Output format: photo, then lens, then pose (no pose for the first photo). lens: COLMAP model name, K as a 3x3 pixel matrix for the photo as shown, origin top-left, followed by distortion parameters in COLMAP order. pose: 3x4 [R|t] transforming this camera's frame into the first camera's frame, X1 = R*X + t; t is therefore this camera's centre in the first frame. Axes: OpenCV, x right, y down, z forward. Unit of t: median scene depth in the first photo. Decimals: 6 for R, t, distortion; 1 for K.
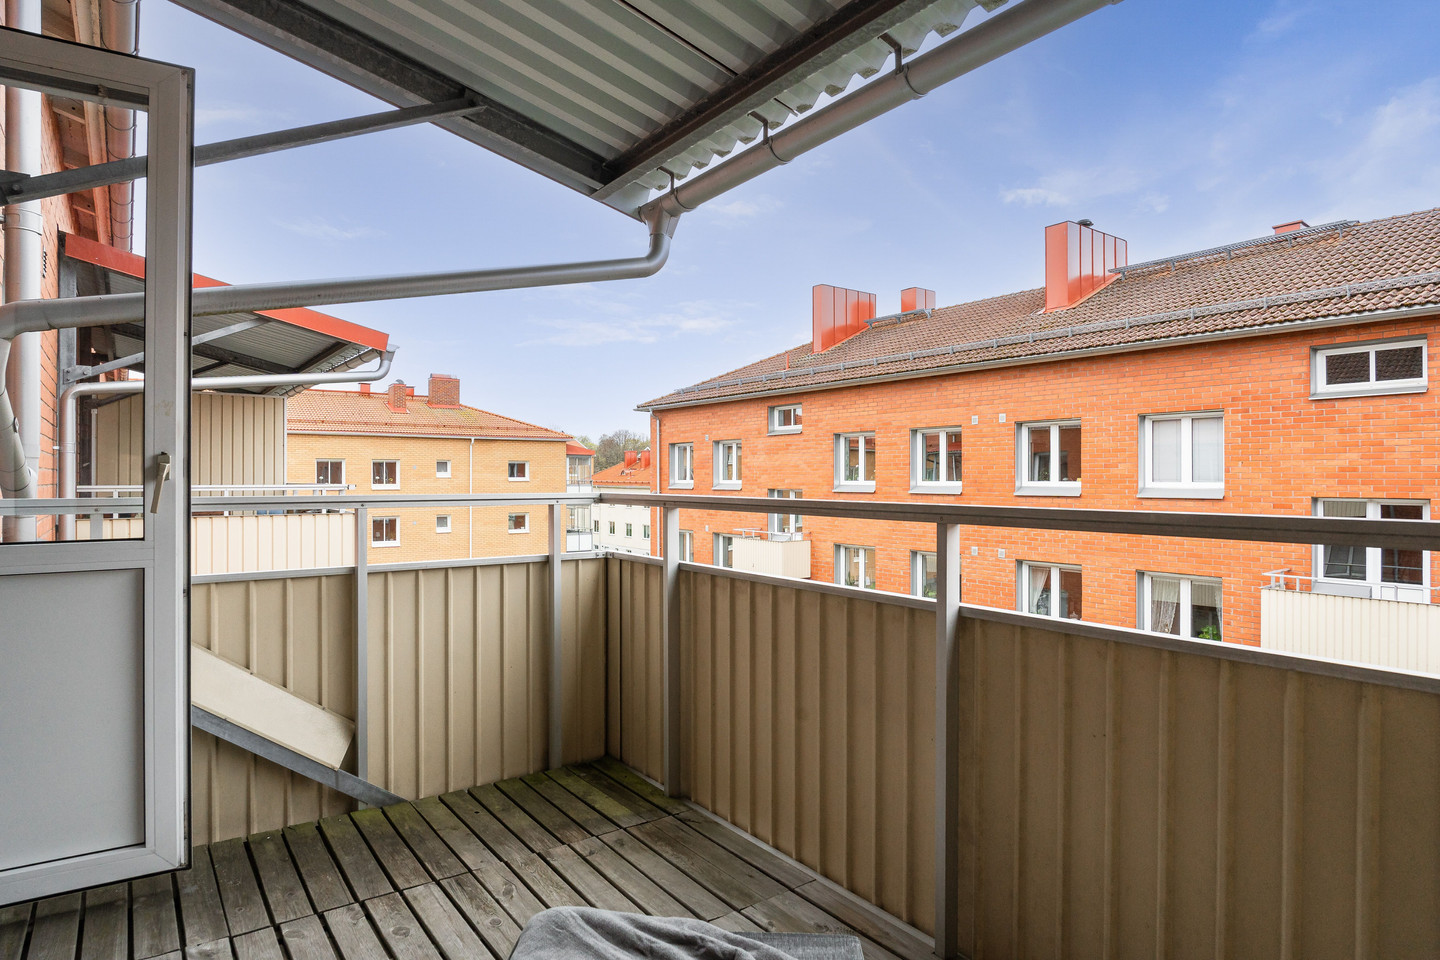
lens RADIAL K [[838.9, 0, 720.5], [0, 838.9, 478.1], [0, 0, 1]] dist [-0.001324, -0.000490]
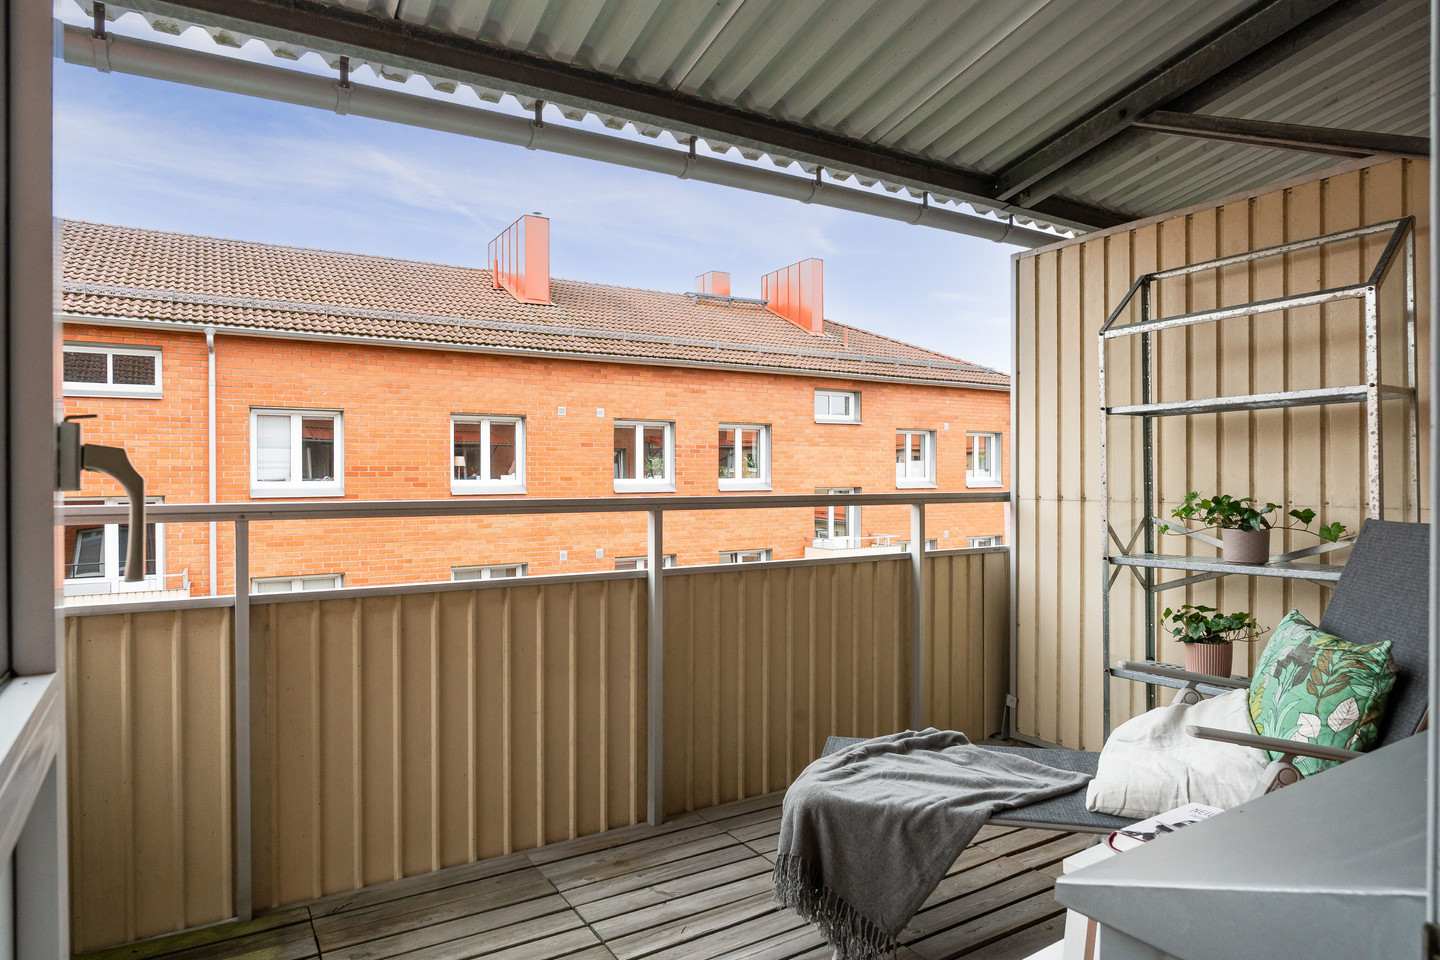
lens RADIAL K [[884.0, 0, 720.9], [0, 884.0, 479.5], [0, 0, 1]] dist [-0.001007, -0.000242]
pose [[0.058796, -0.006510, 0.998249, -0.278990], [0.005742, 0.999964, 0.006183, 0.000568], [-0.998254, 0.005368, 0.058831, 0.195242]]
